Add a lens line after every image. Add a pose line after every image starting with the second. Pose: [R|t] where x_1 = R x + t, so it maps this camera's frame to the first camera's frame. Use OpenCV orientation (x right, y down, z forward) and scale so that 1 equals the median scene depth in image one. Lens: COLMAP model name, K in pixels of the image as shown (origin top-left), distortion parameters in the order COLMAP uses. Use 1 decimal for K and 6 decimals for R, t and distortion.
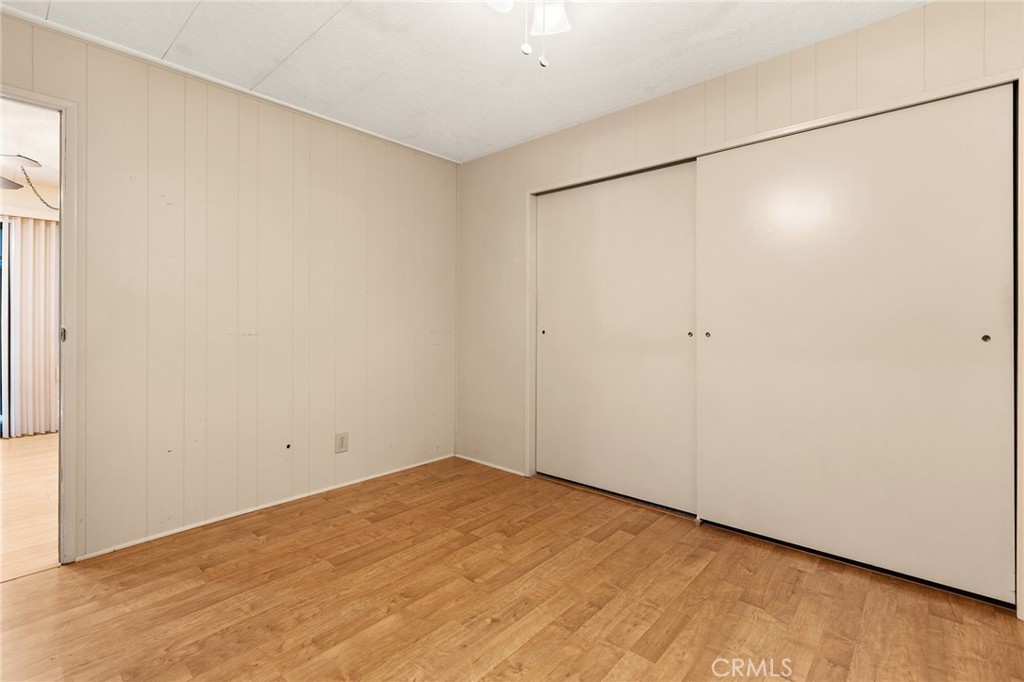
lens RADIAL K [[461.7, 0, 521.9], [0, 461.7, 324.7], [0, 0, 1]] dist [0.004017, -0.001174]
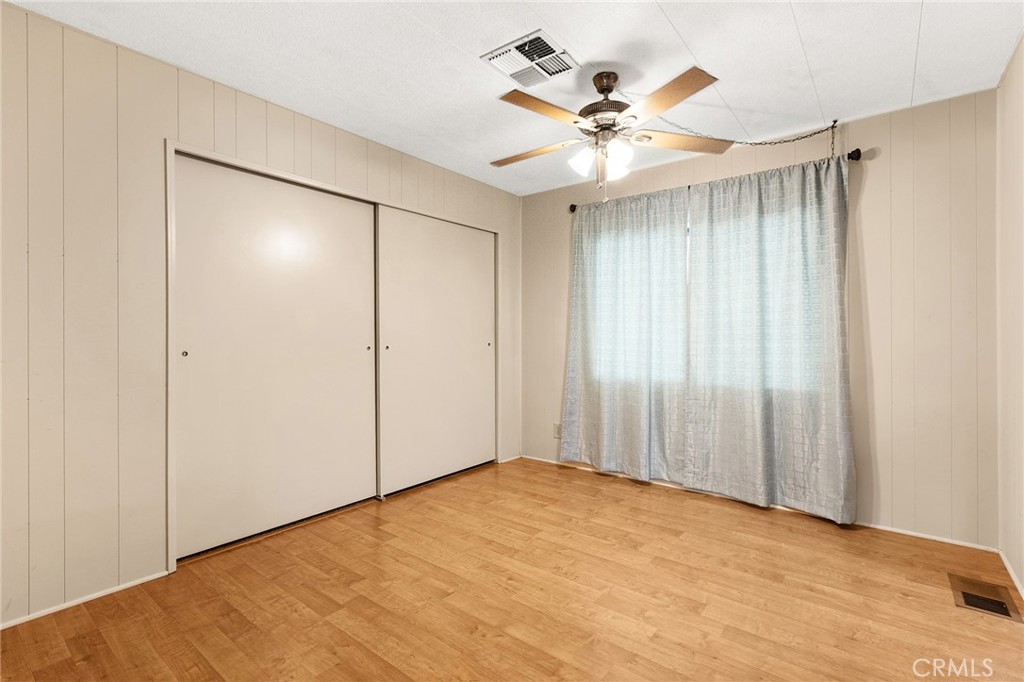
lens RADIAL K [[461.7, 0, 514.6], [0, 461.7, 334.4], [0, 0, 1]] dist [0.004017, -0.001174]
pose [[-0.039562, 0.003477, 0.999211, -0.982077], [0.008045, 0.999963, -0.003161, -0.008235], [-0.999185, 0.007914, -0.039589, 0.780086]]
